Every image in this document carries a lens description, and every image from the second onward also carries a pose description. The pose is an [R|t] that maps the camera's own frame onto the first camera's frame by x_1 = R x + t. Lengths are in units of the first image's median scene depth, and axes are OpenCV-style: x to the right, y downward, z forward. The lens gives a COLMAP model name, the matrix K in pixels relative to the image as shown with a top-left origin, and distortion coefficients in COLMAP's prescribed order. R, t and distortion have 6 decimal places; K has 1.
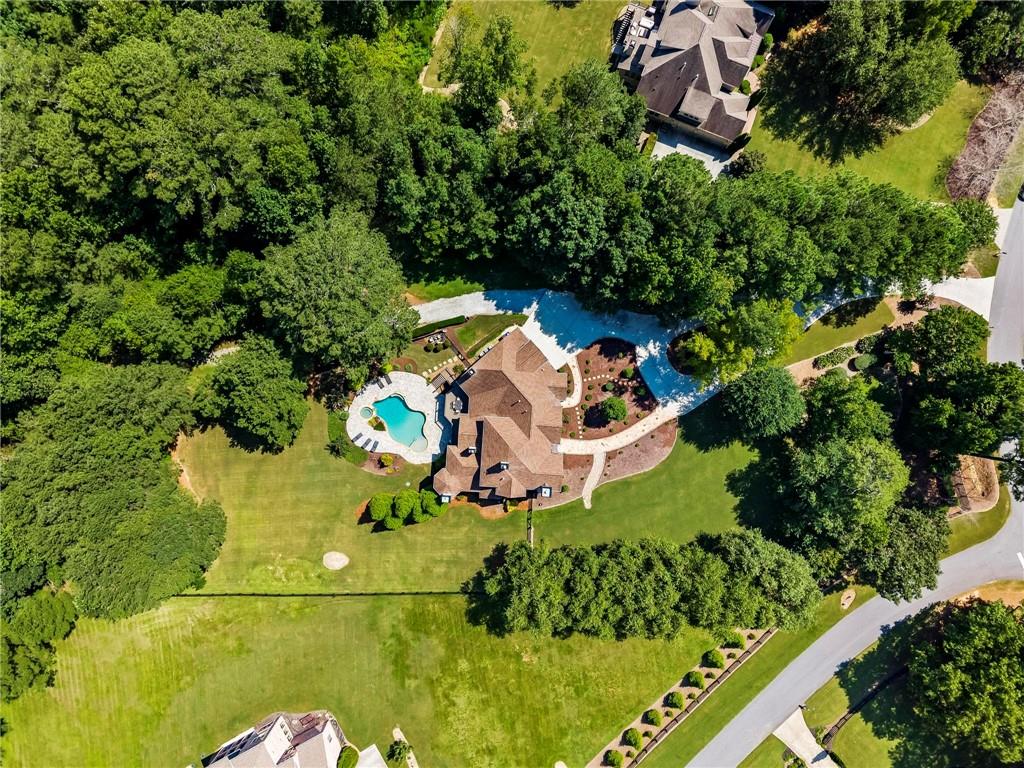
lens RADIAL K [[699.9, 0, 512.7], [0, 699.9, 383.4], [0, 0, 1]] dist [0.011344, -0.008922]
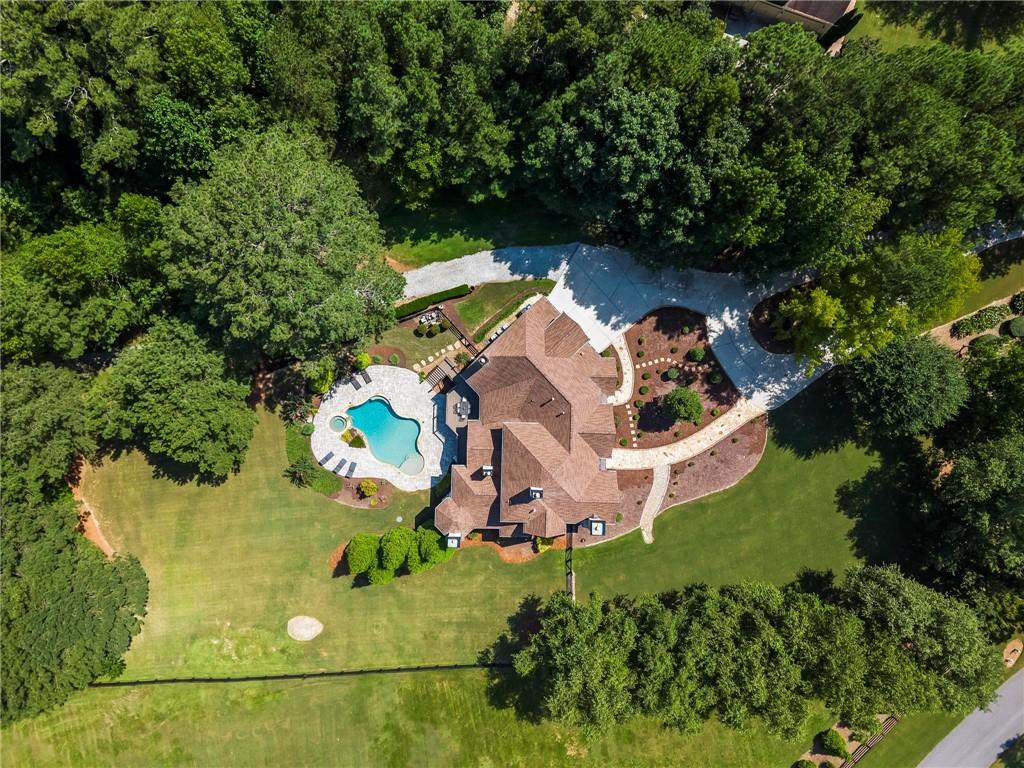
lens RADIAL K [[699.9, 0, 510.7], [0, 699.9, 386.2], [0, 0, 1]] dist [0.011344, -0.008922]
pose [[0.999129, -0.040552, 0.009795, -0.038122], [0.040507, 0.999168, 0.004790, 0.007256], [-0.009981, -0.004389, 0.999941, 0.290940]]
